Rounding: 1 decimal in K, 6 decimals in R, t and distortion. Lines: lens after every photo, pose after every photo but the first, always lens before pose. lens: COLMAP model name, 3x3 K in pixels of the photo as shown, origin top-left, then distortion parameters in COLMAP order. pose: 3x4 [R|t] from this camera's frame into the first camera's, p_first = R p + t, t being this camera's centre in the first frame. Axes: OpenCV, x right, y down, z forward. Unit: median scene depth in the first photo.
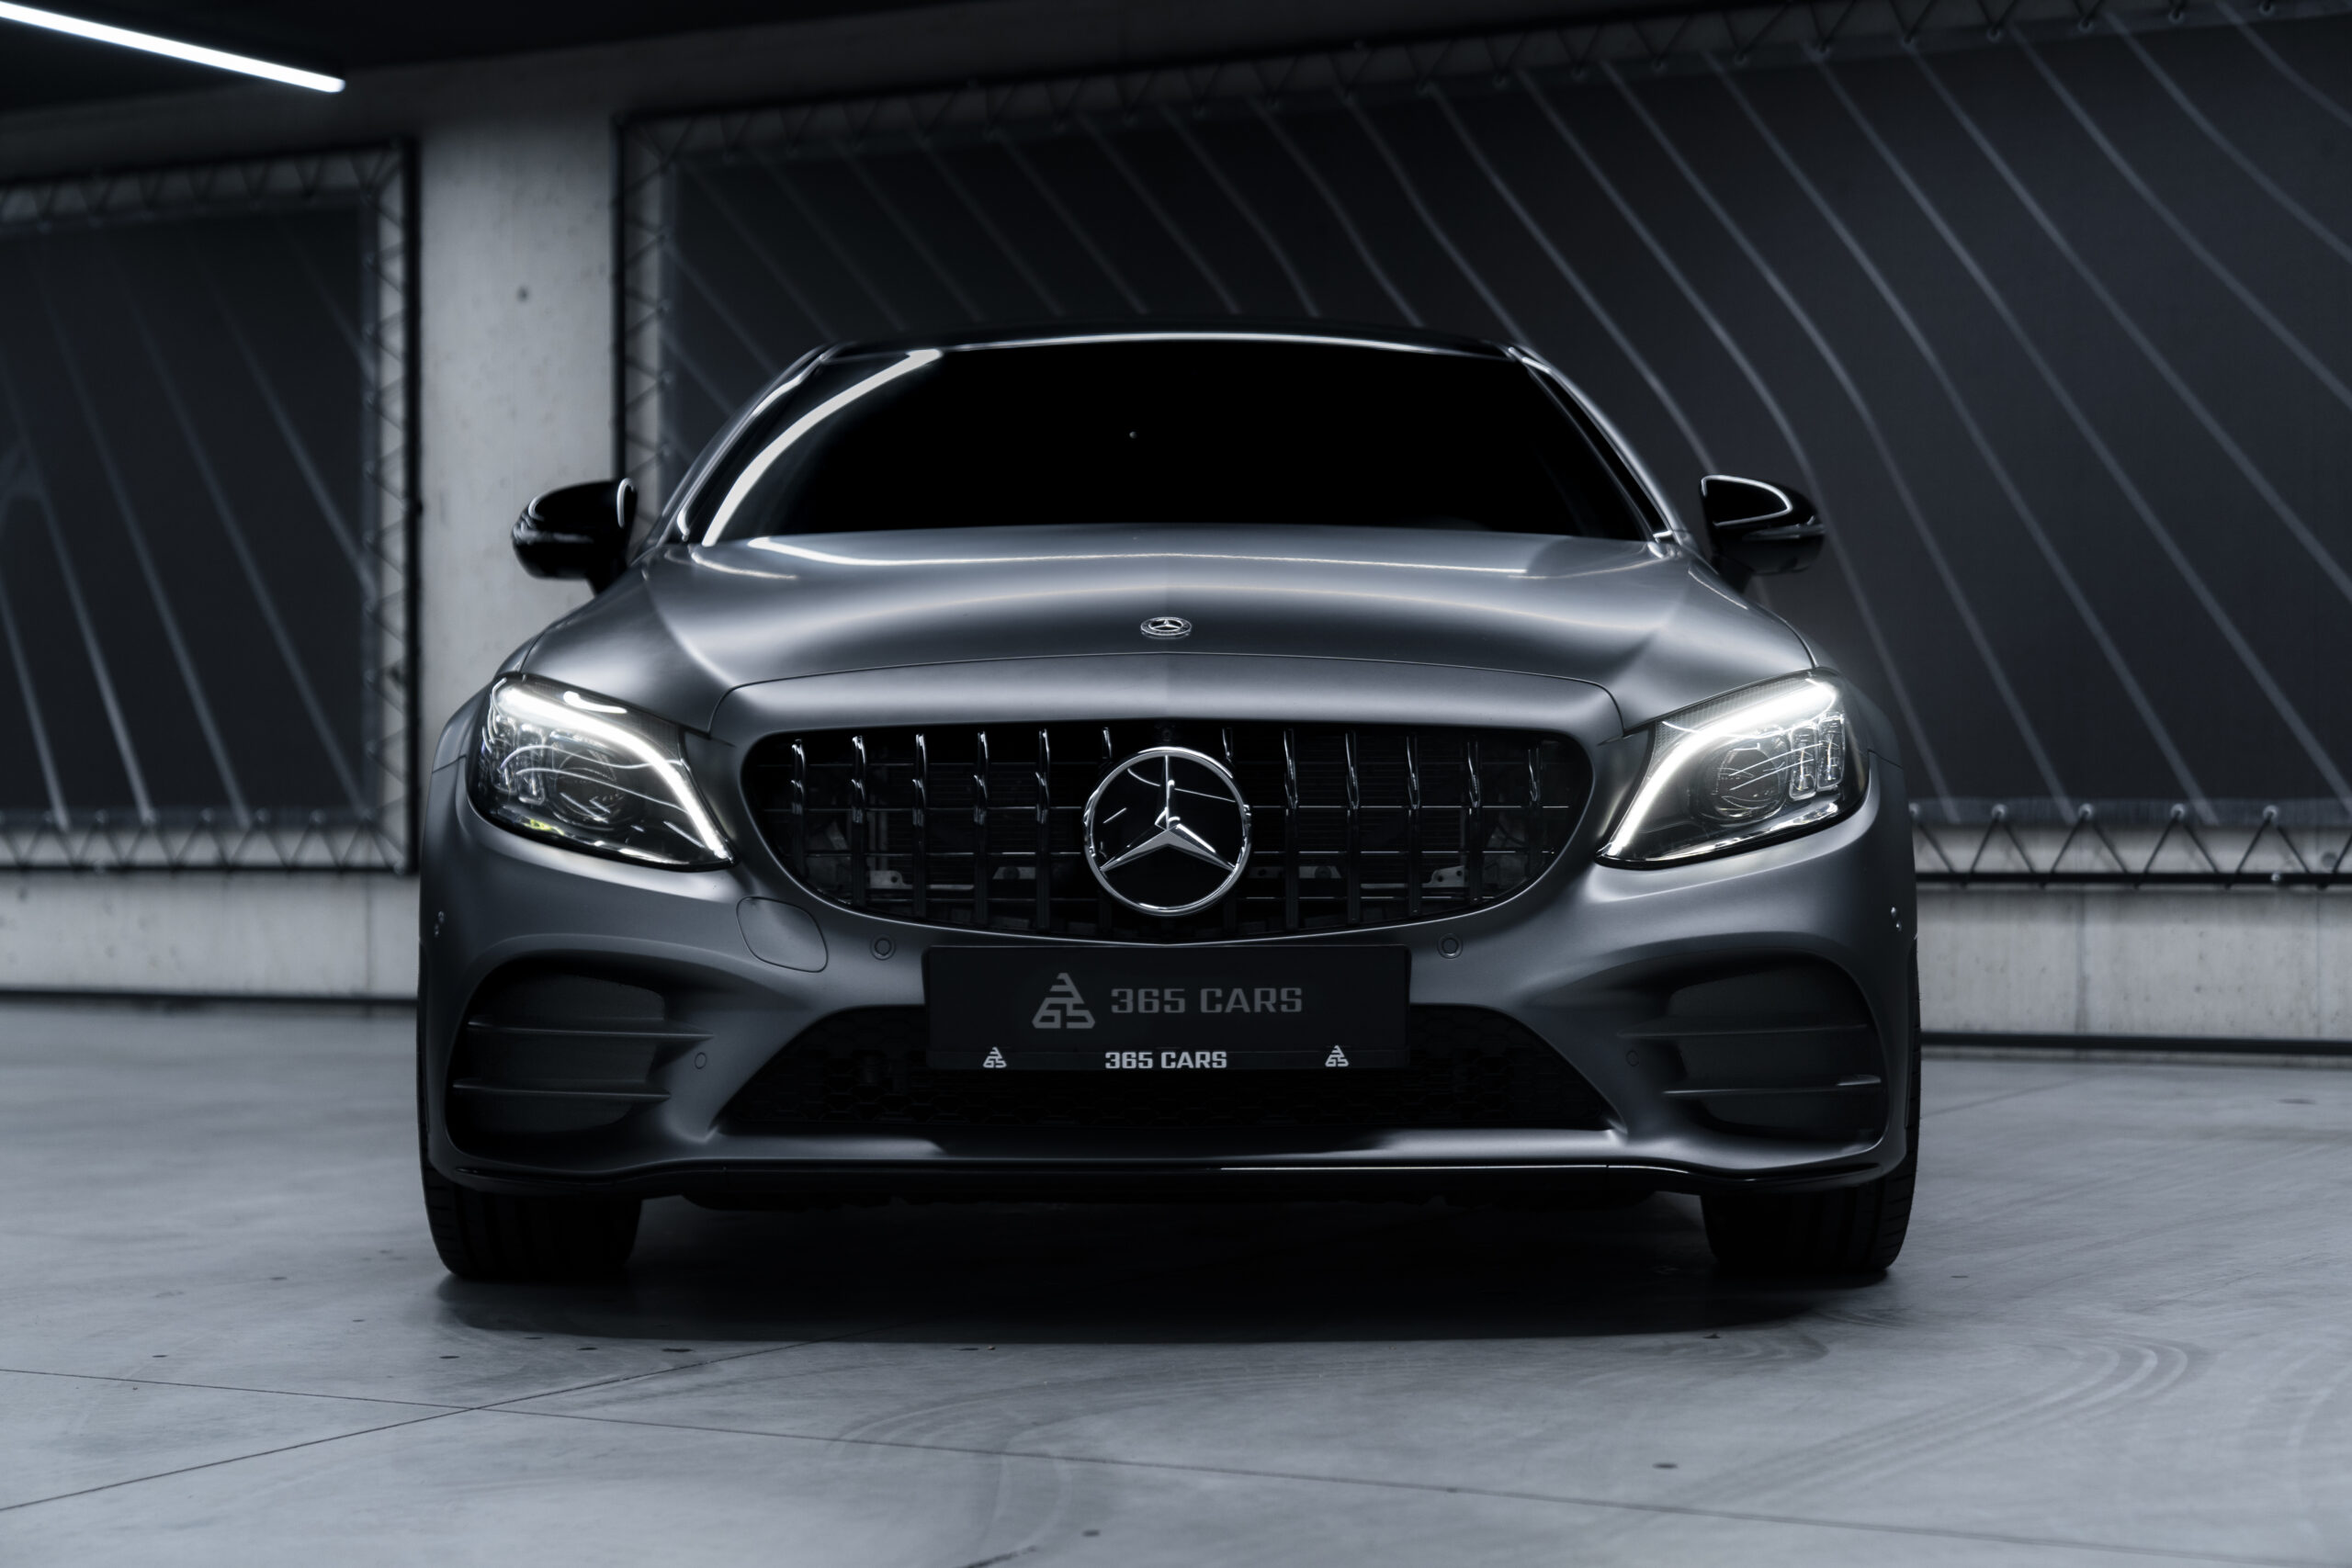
lens RADIAL K [[4214.4, 0, 1176.0], [0, 4214.4, 784.0], [0, 0, 1]] dist [-0.008402, 0.143928]
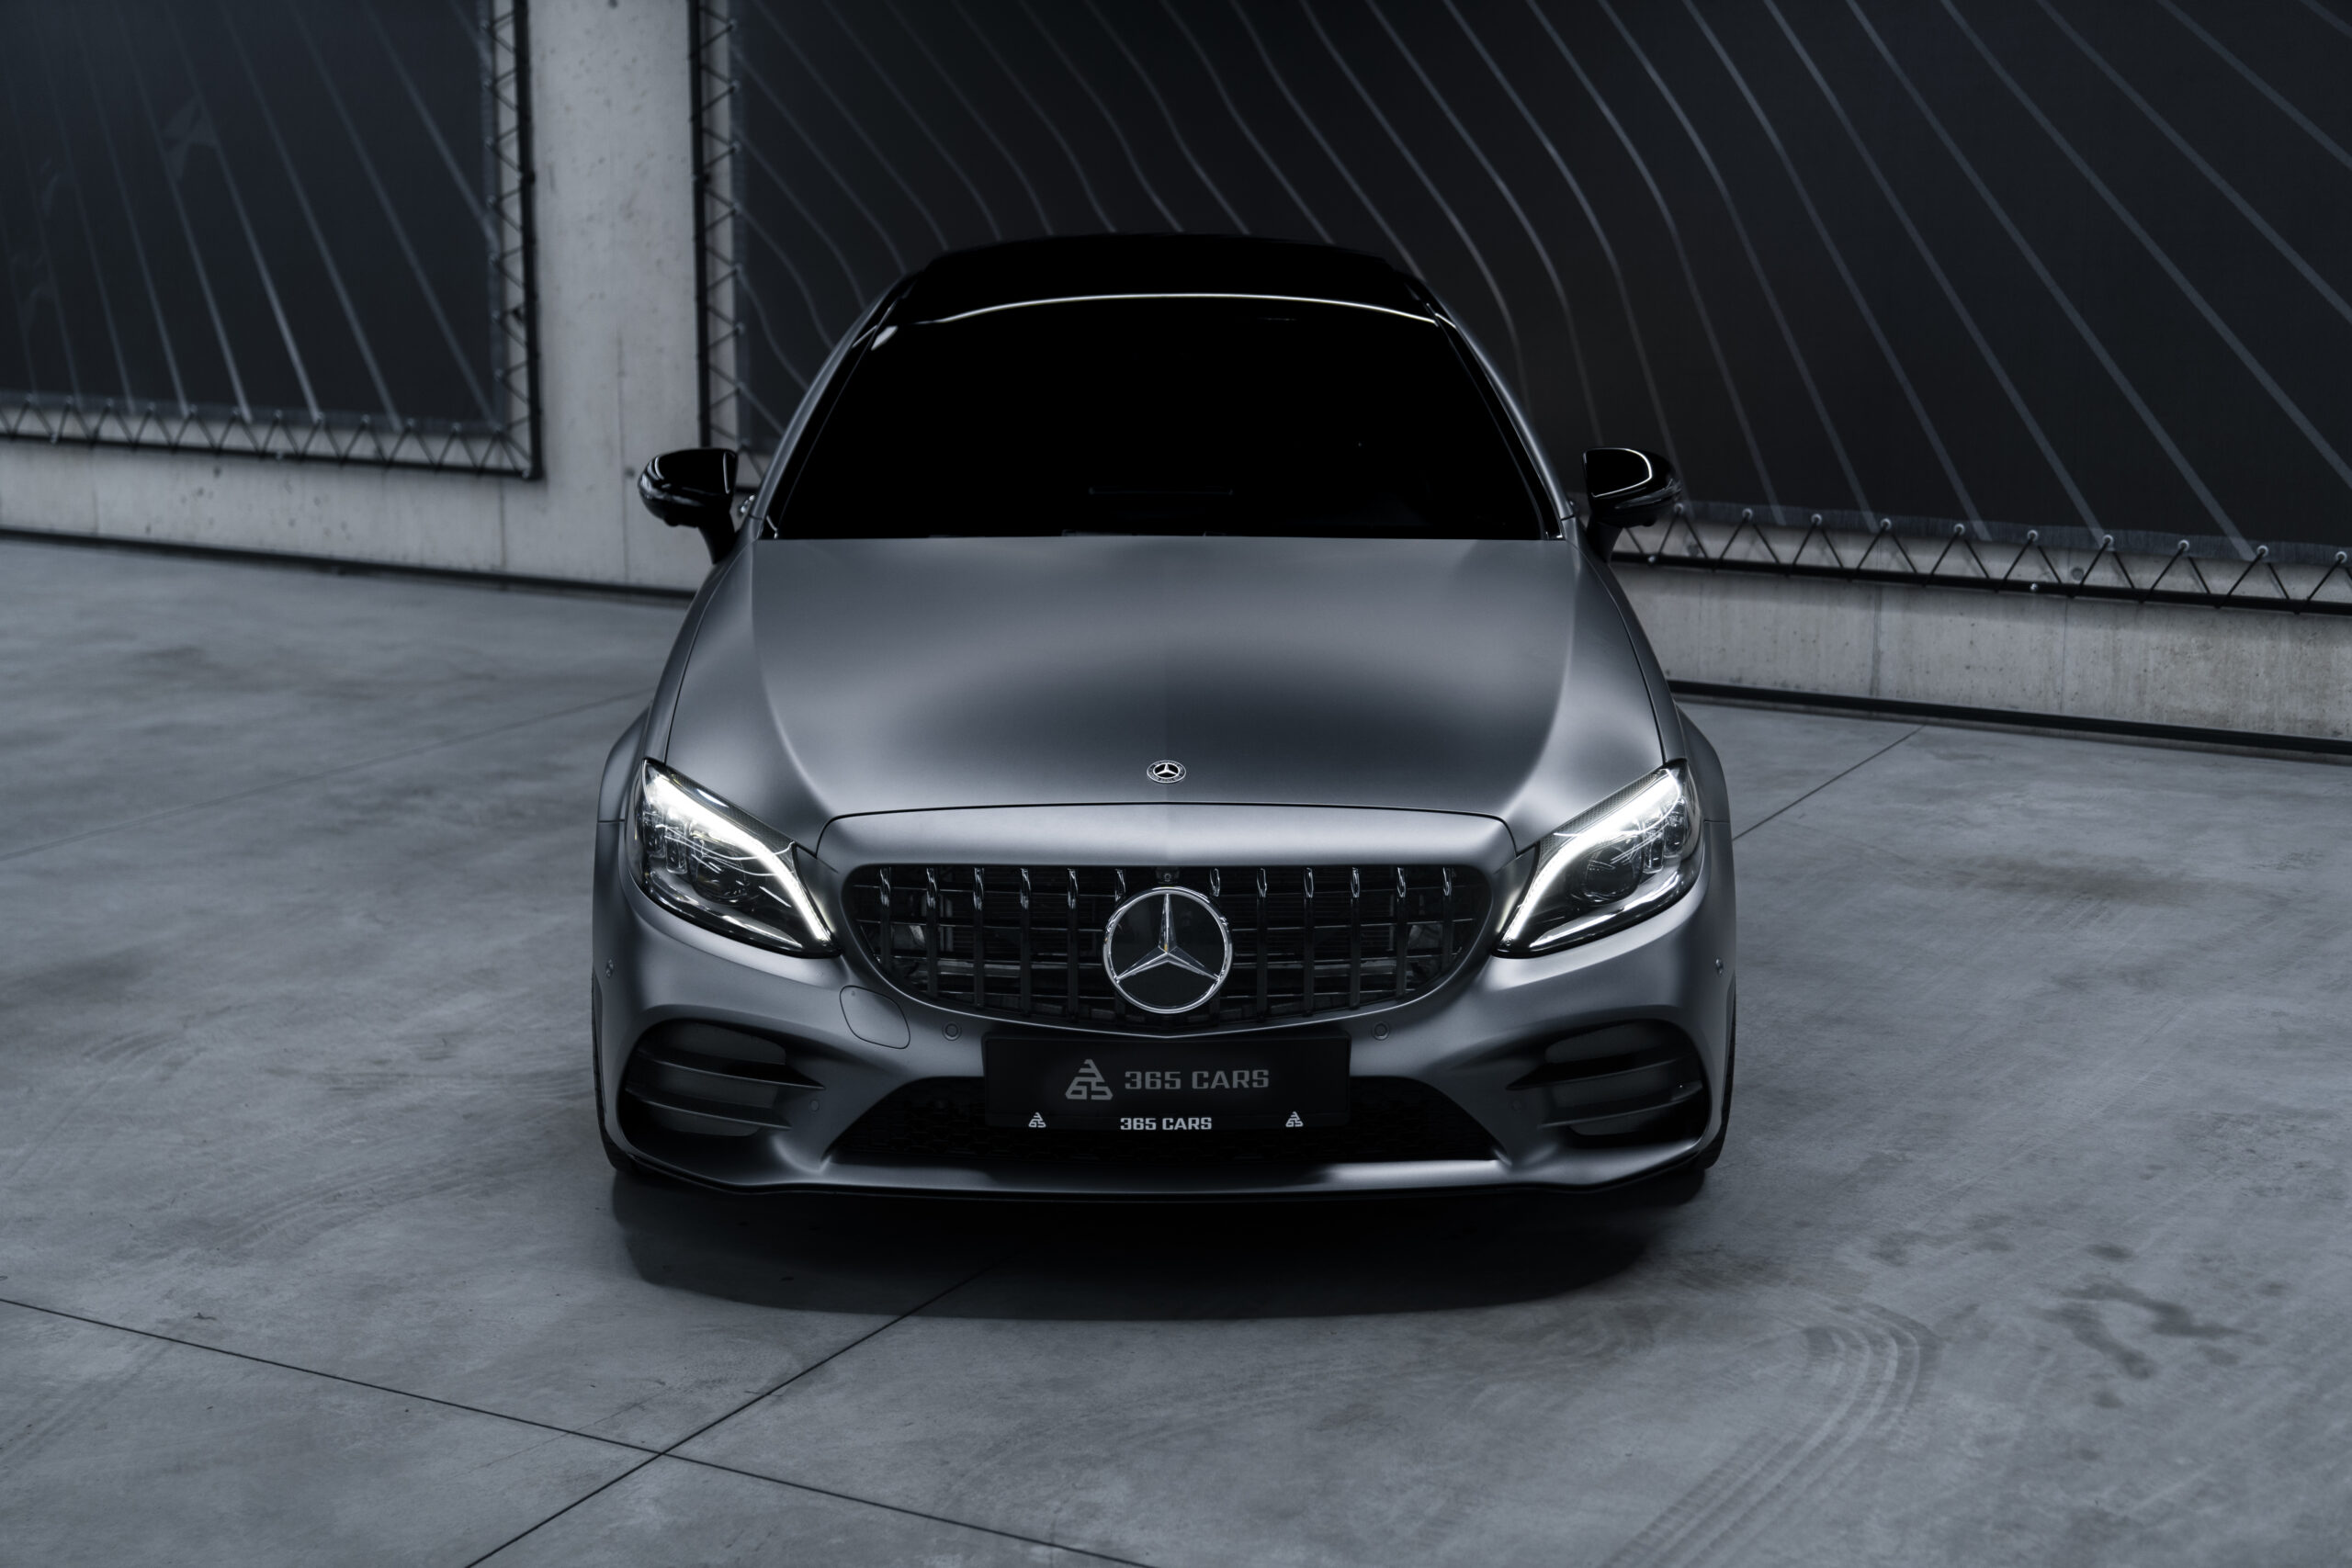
lens RADIAL K [[3492.4, 0, 1176.0], [0, 3492.4, 784.0], [0, 0, 1]] dist [0.008491, 0.037467]
pose [[0.999931, 0.003863, 0.011089, -0.006012], [-0.006116, 0.977462, 0.211025, -0.137948], [-0.010024, -0.211078, 0.977418, -0.027748]]
